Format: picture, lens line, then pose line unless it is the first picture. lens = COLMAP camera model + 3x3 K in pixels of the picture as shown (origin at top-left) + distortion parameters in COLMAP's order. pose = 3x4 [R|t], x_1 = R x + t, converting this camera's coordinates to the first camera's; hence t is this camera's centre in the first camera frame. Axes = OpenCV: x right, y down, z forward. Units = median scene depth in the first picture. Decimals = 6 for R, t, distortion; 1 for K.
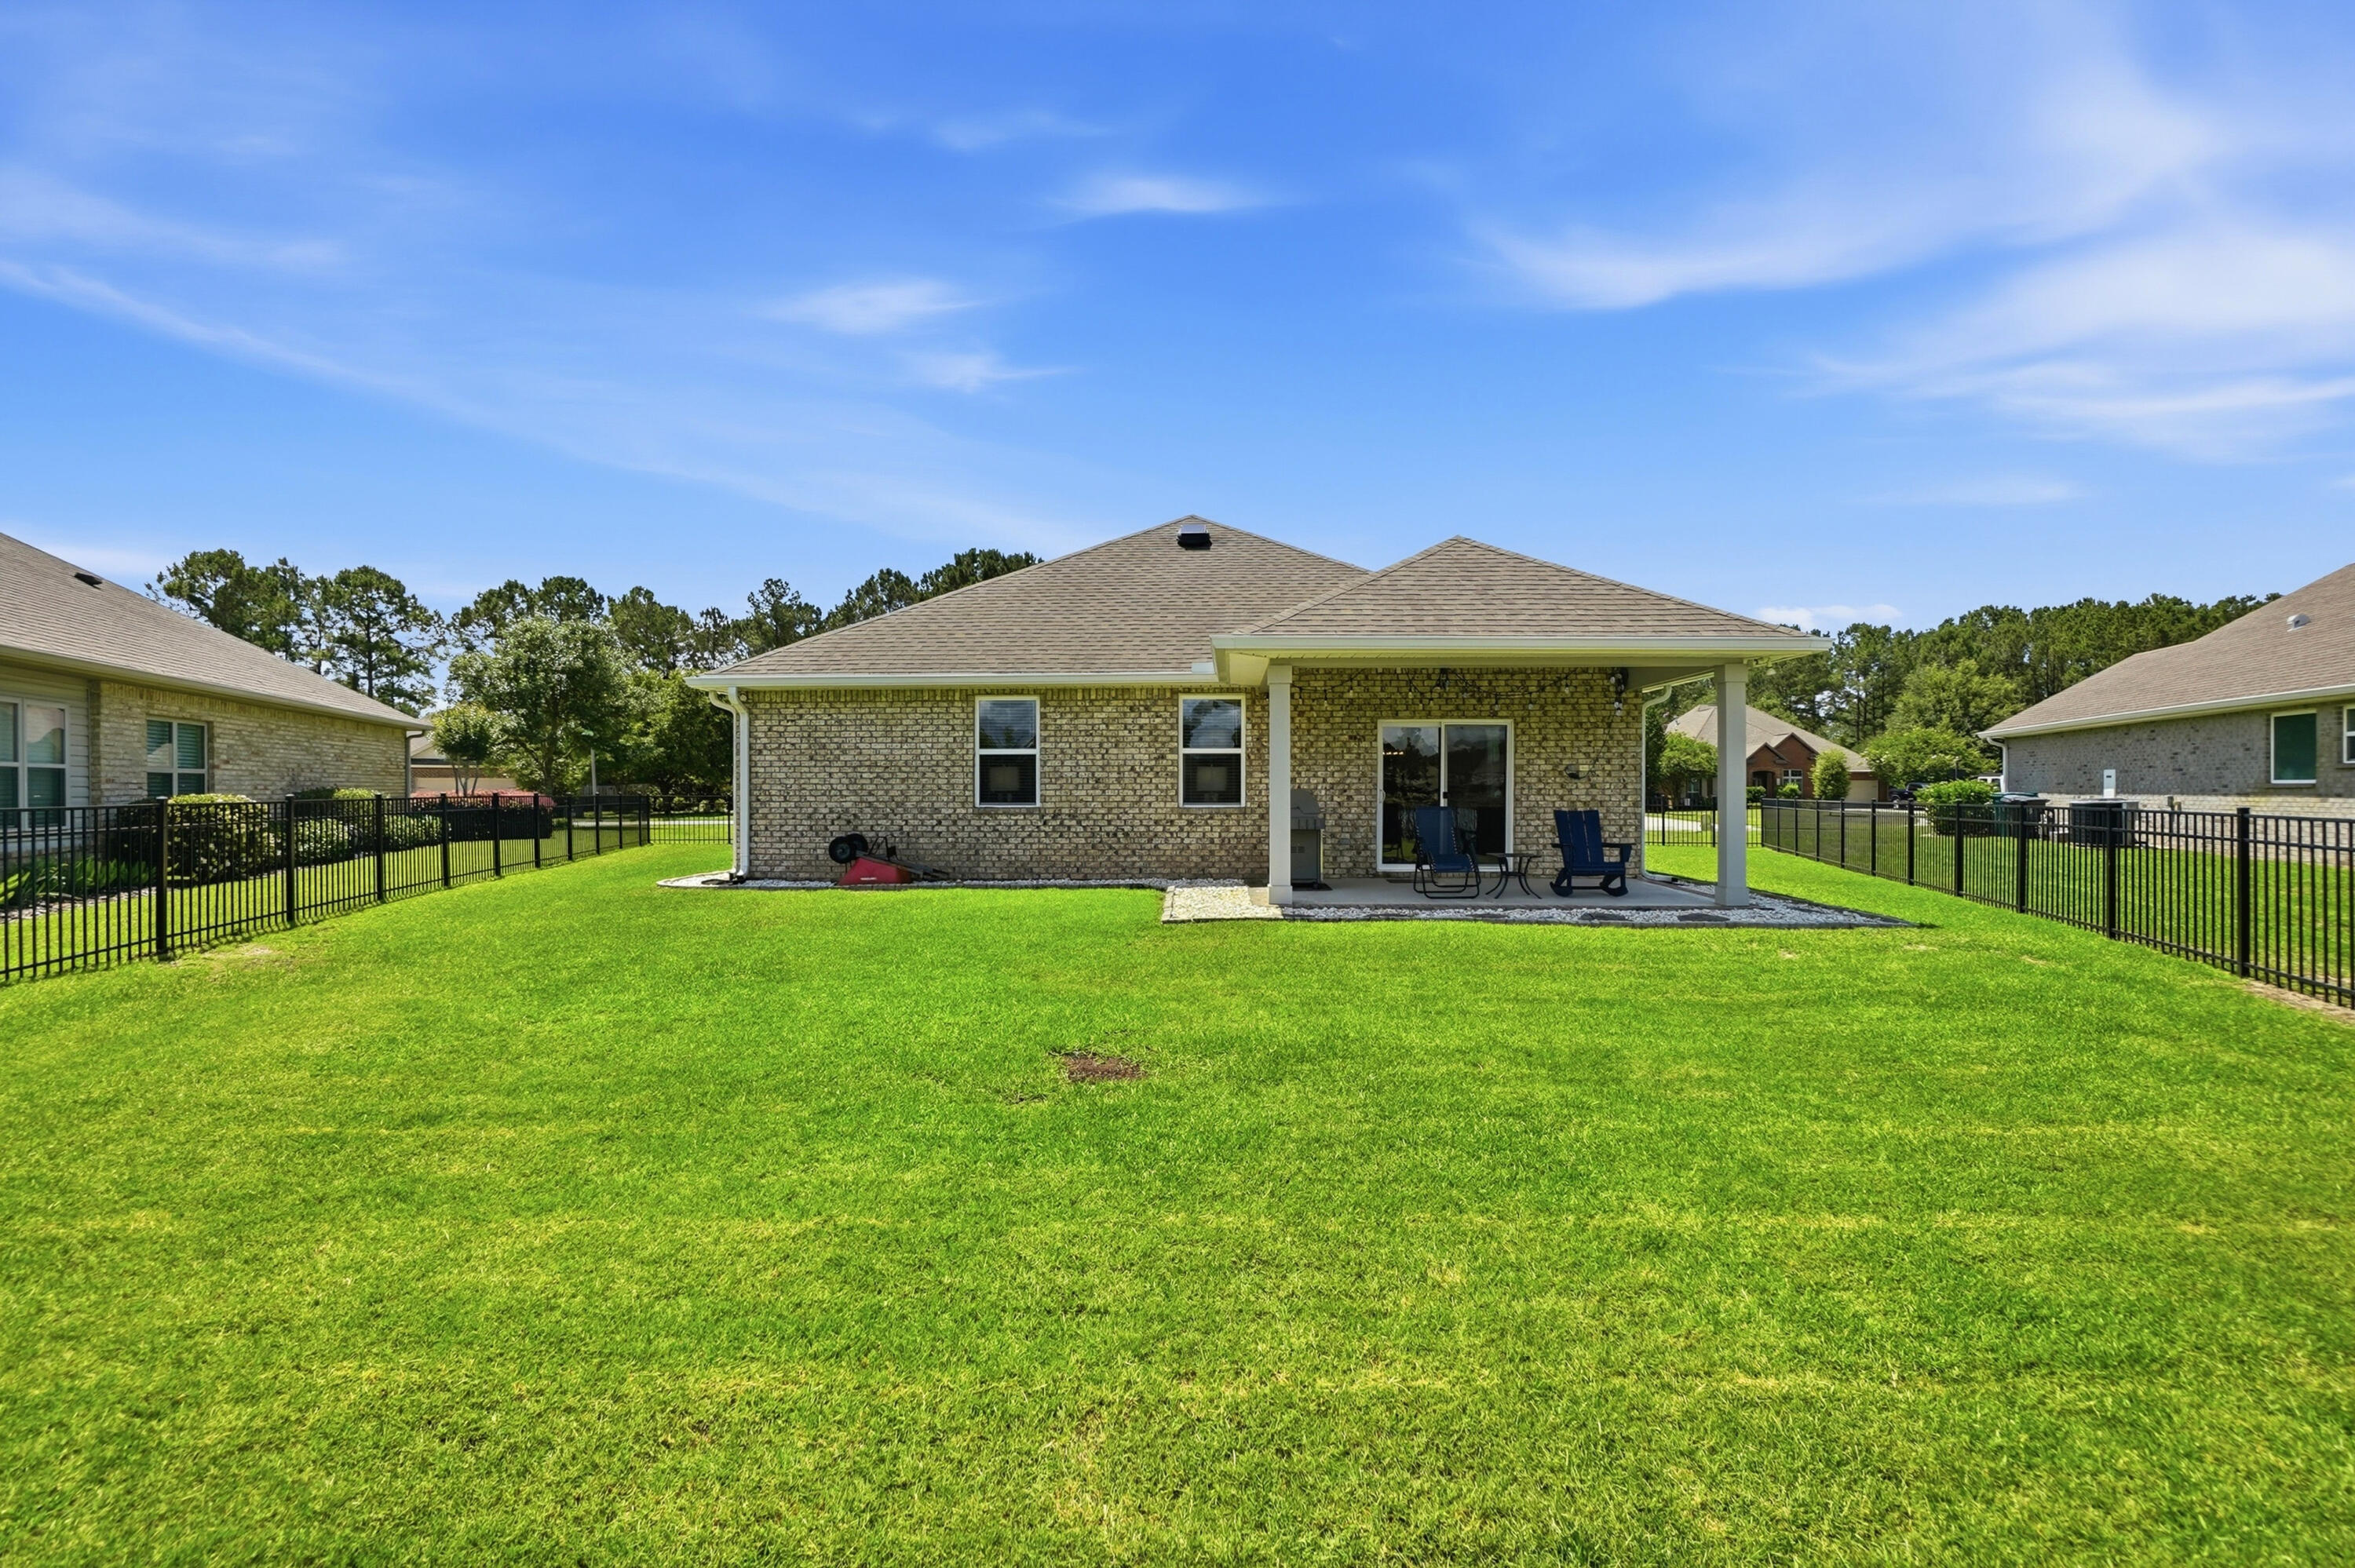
lens RADIAL K [[1050.2, 0, 1156.8], [0, 1050.2, 785.1], [0, 0, 1]] dist [-0.059824, 0.013415]
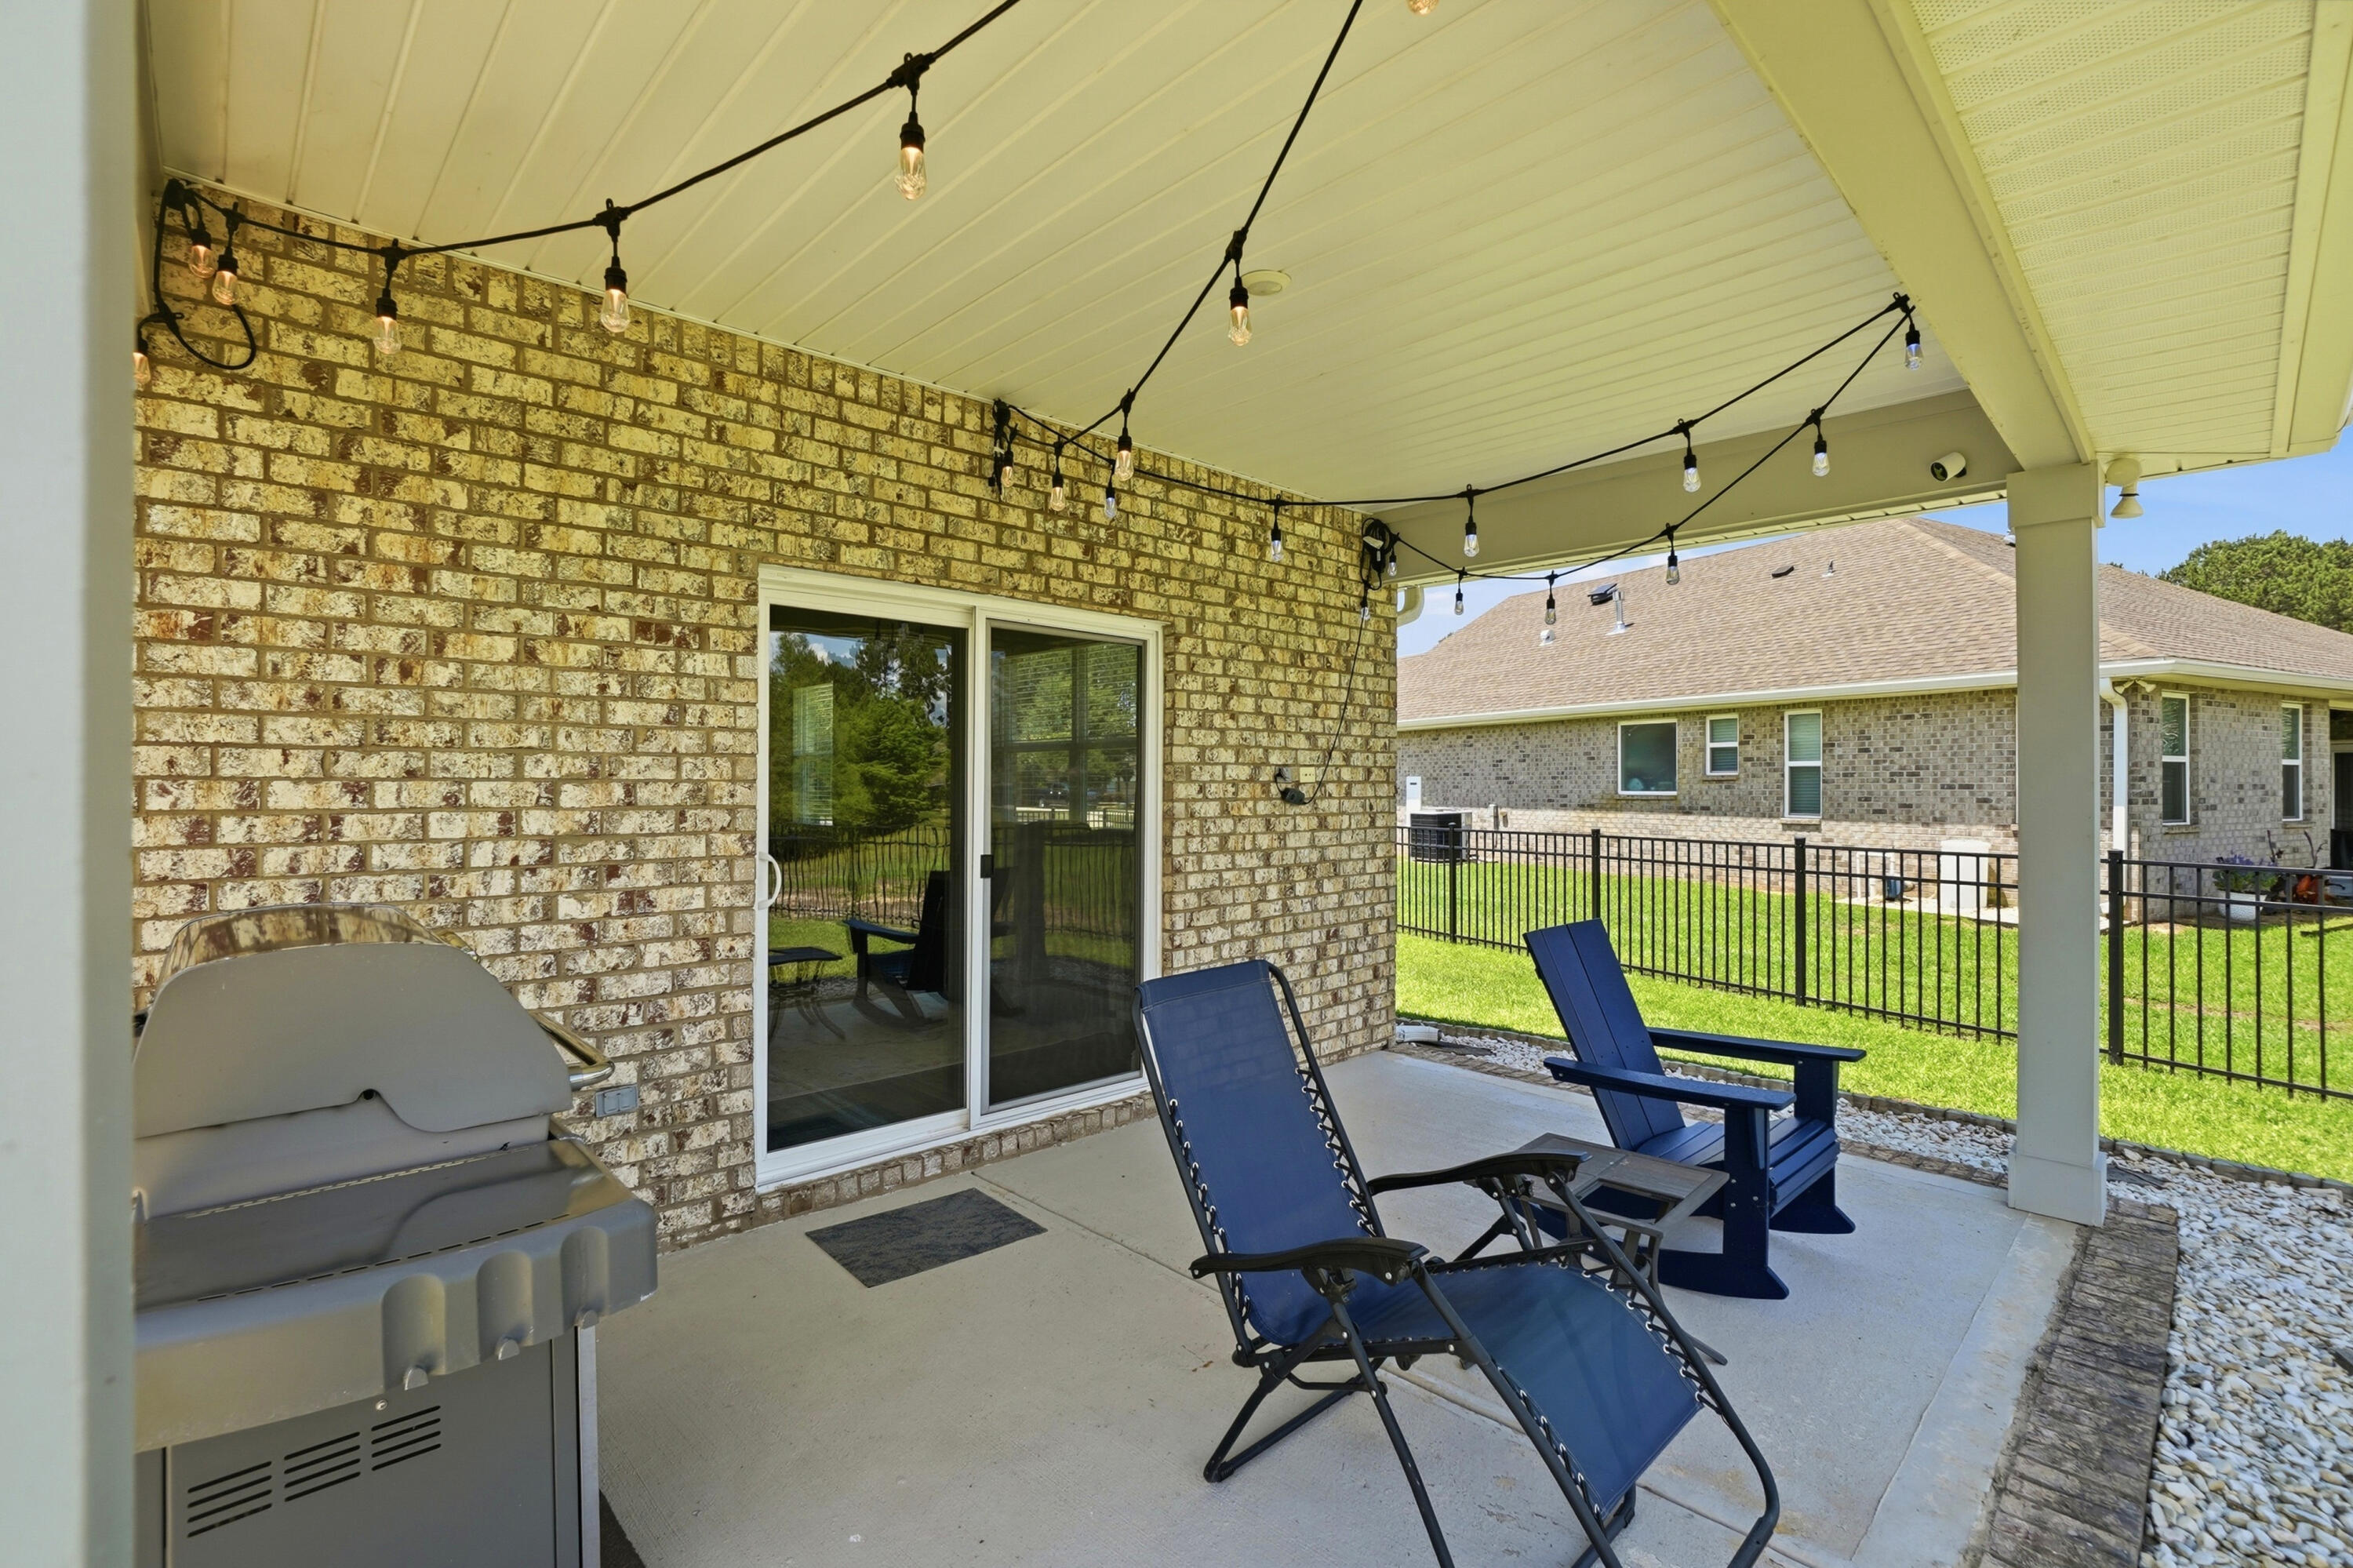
lens RADIAL K [[1049.5, 0, 1157.3], [0, 1049.5, 782.7], [0, 0, 1]] dist [-0.059824, 0.013415]
pose [[0.697732, 0.003801, 0.716349, 0.102306], [-0.004998, 0.999987, -0.000438, -0.012882], [-0.716342, -0.003275, 0.697742, 0.752563]]
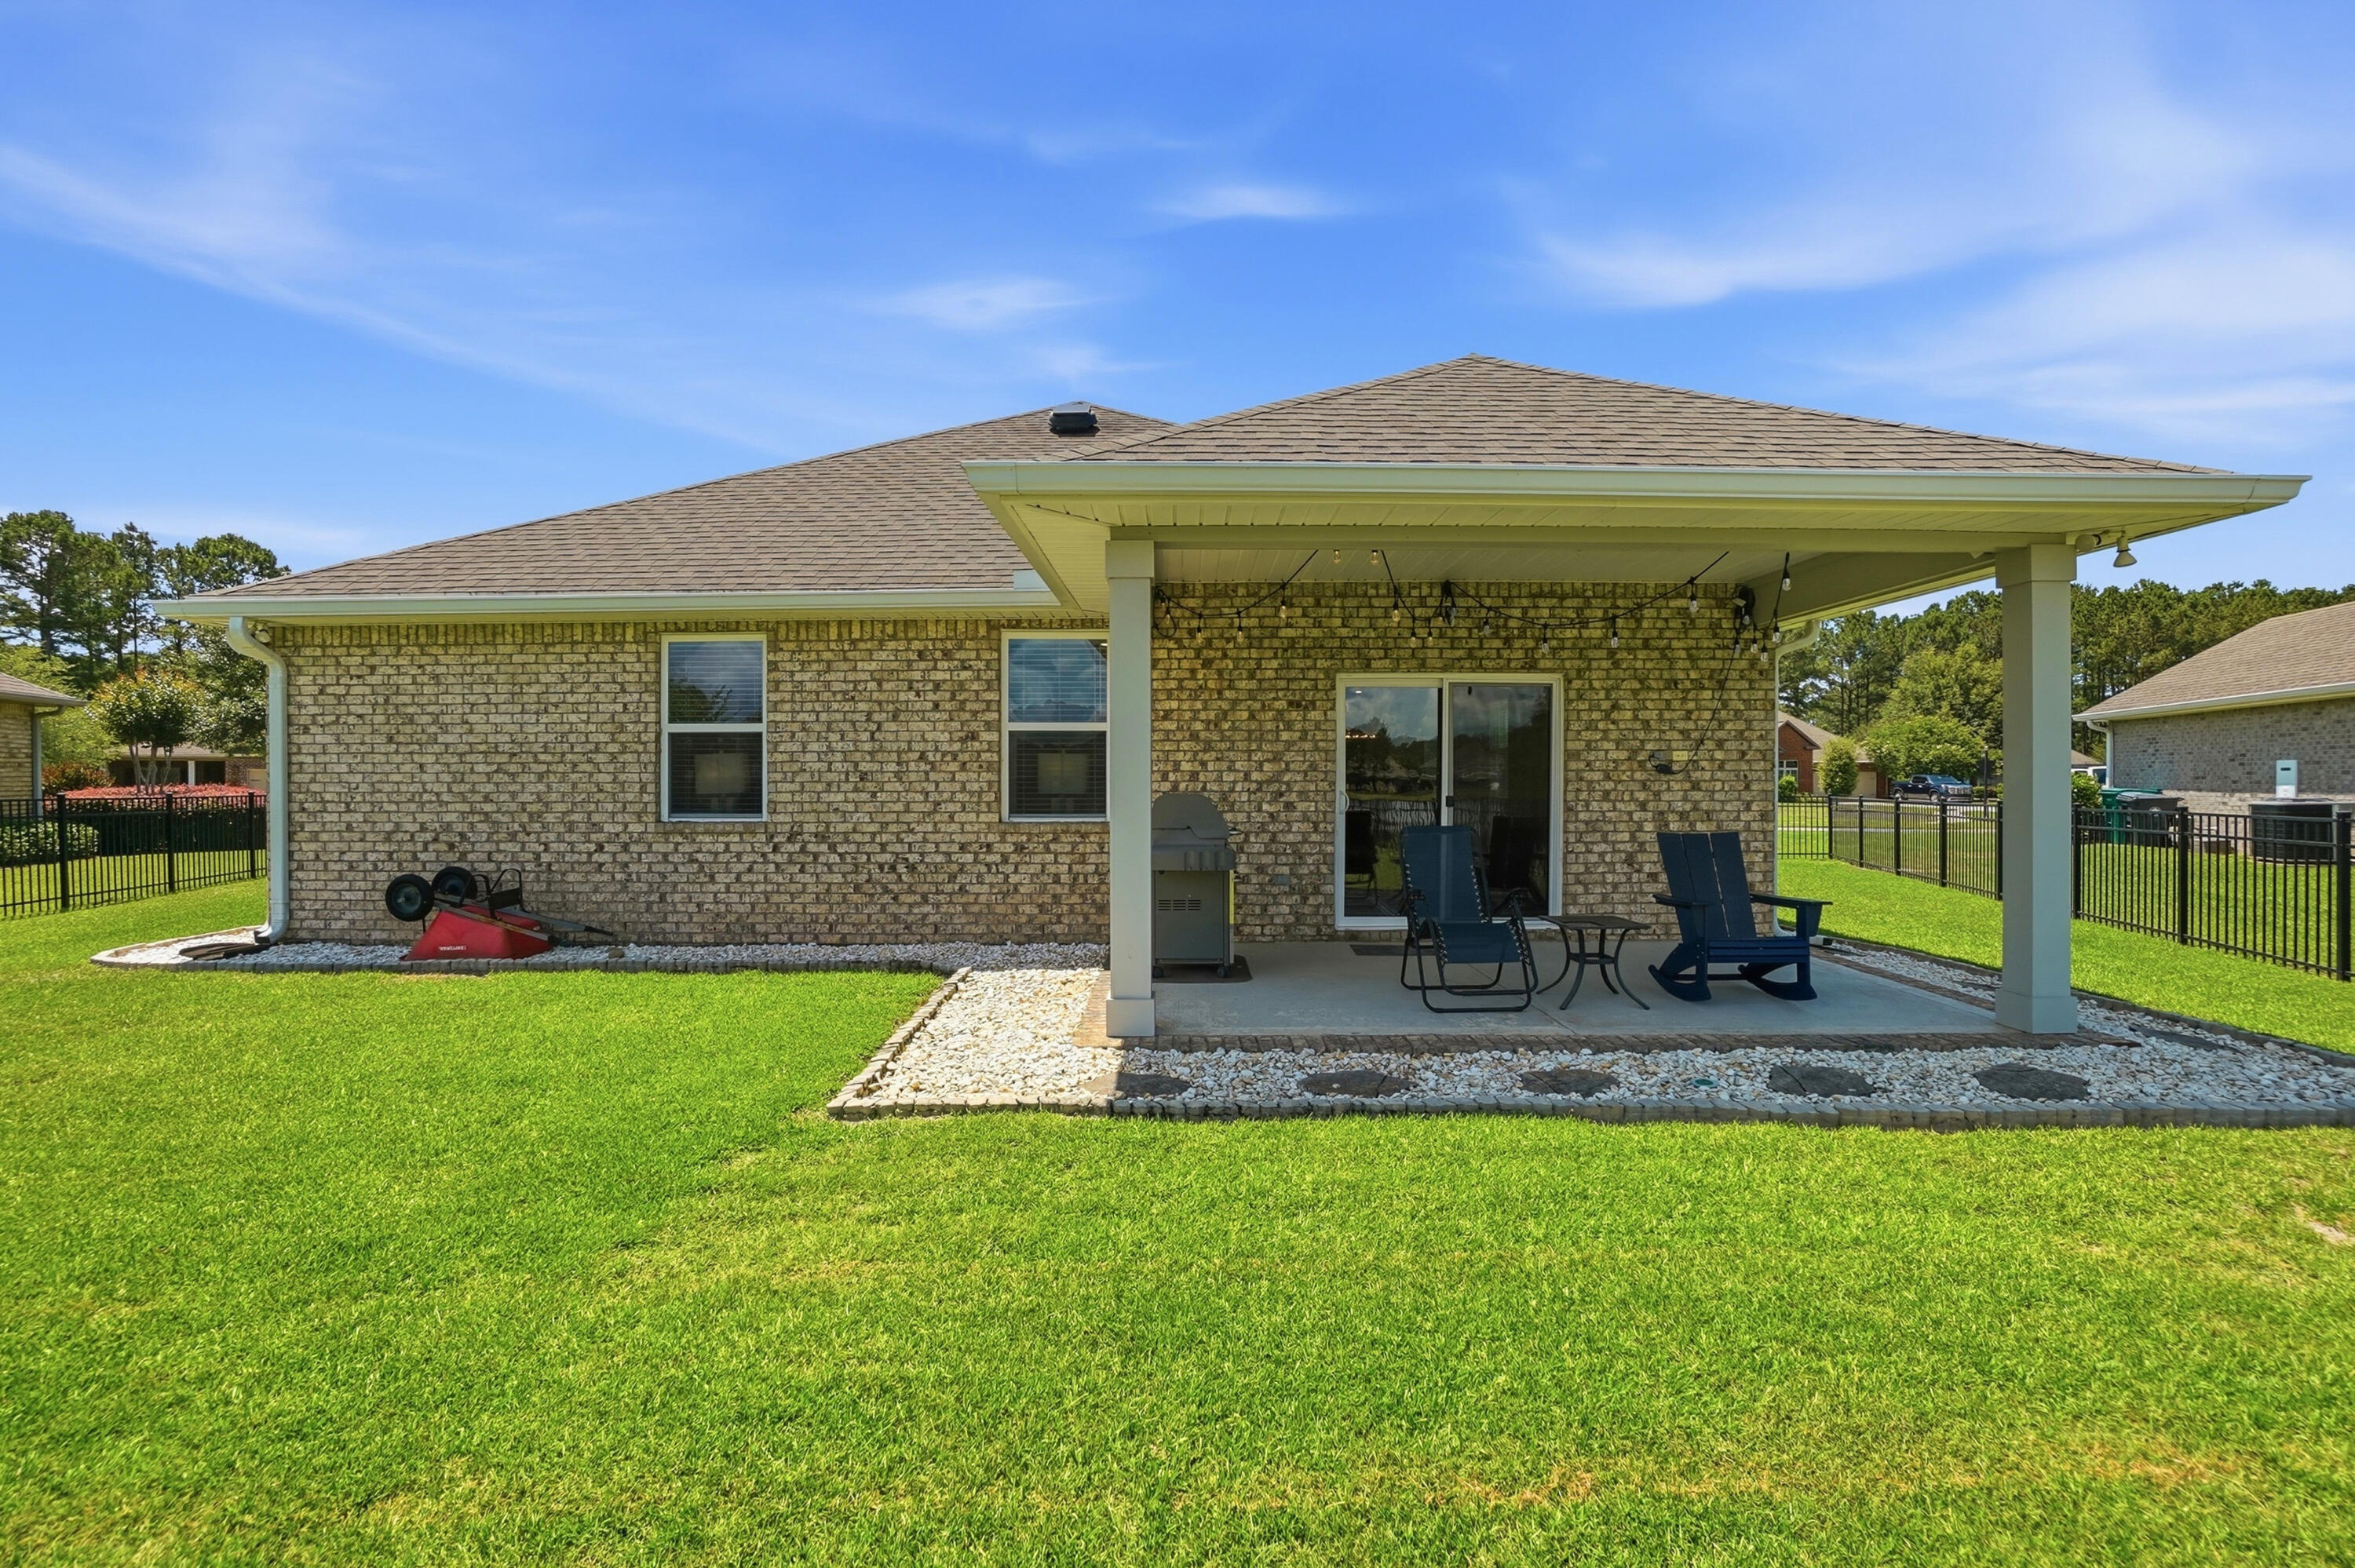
lens RADIAL K [[1050.2, 0, 1167.5], [0, 1050.2, 785.3], [0, 0, 1]] dist [-0.059824, 0.013415]
pose [[0.999242, -0.000292, 0.038931, 0.090569], [-0.000077, 0.999955, 0.009464, -0.004975], [-0.038932, -0.009460, 0.999197, 0.403543]]
